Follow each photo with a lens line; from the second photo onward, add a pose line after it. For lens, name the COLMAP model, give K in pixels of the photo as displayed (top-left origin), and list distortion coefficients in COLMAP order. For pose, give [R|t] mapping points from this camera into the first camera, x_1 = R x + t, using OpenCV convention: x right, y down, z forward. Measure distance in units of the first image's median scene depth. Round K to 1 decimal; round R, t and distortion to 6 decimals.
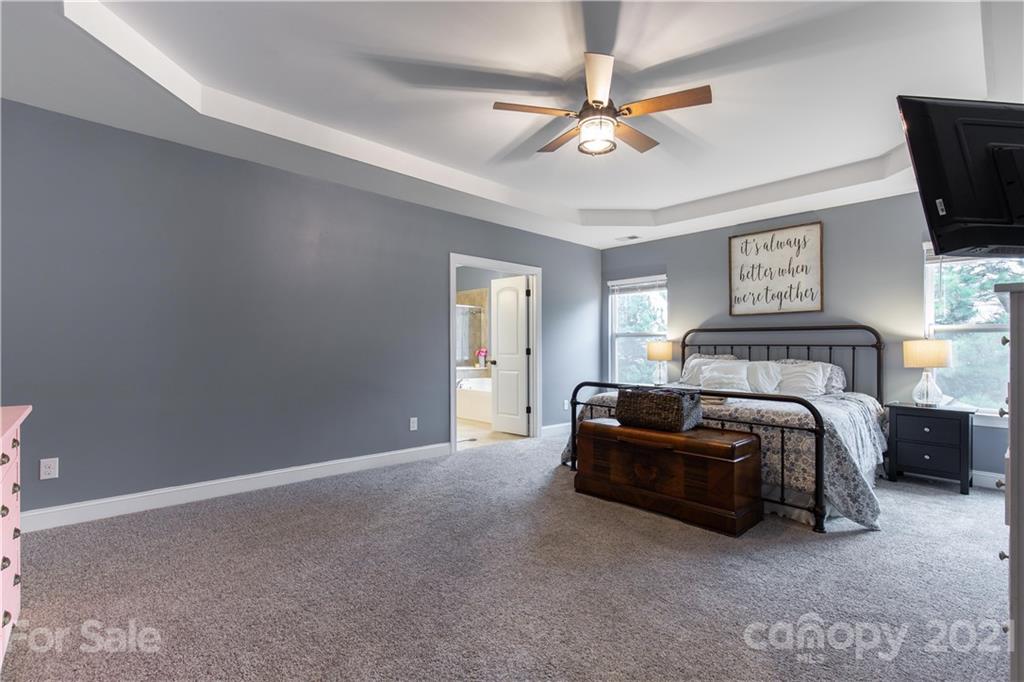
lens RADIAL K [[454.5, 0, 513.8], [0, 454.5, 350.7], [0, 0, 1]] dist [0.001309, 0.000153]
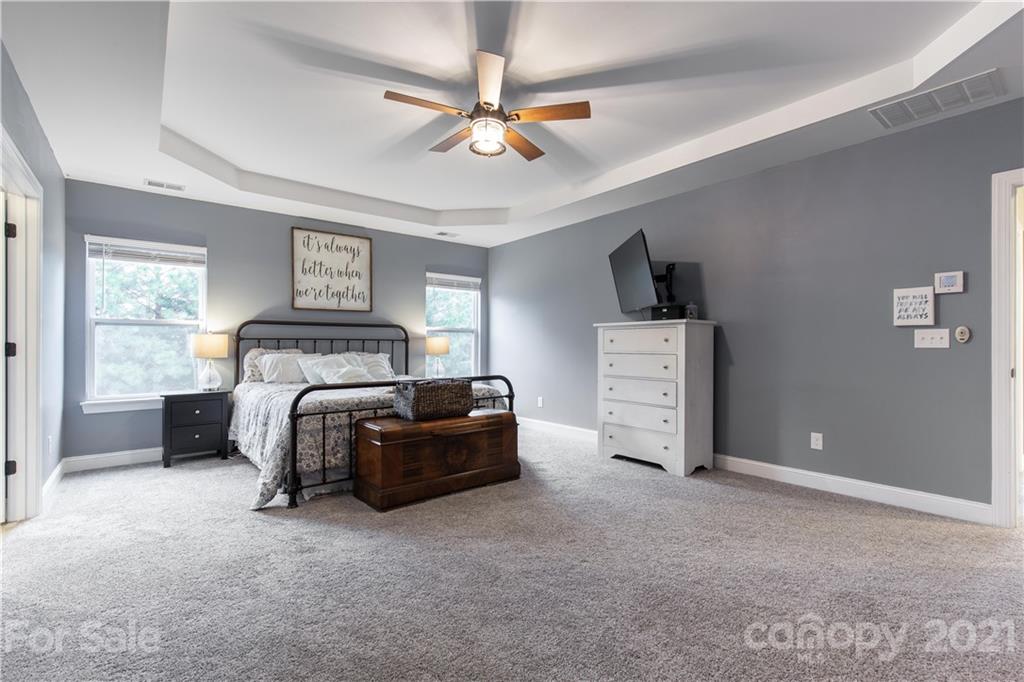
lens RADIAL K [[465.0, 0, 512.0], [0, 465.0, 341.0], [0, 0, 1]] dist [0.000759, 0.000143]
pose [[0.072458, 0.000043, 0.997371, -0.510687], [0.005129, 0.999987, -0.000416, -0.005471], [-0.997358, 0.005146, 0.072456, 0.499356]]
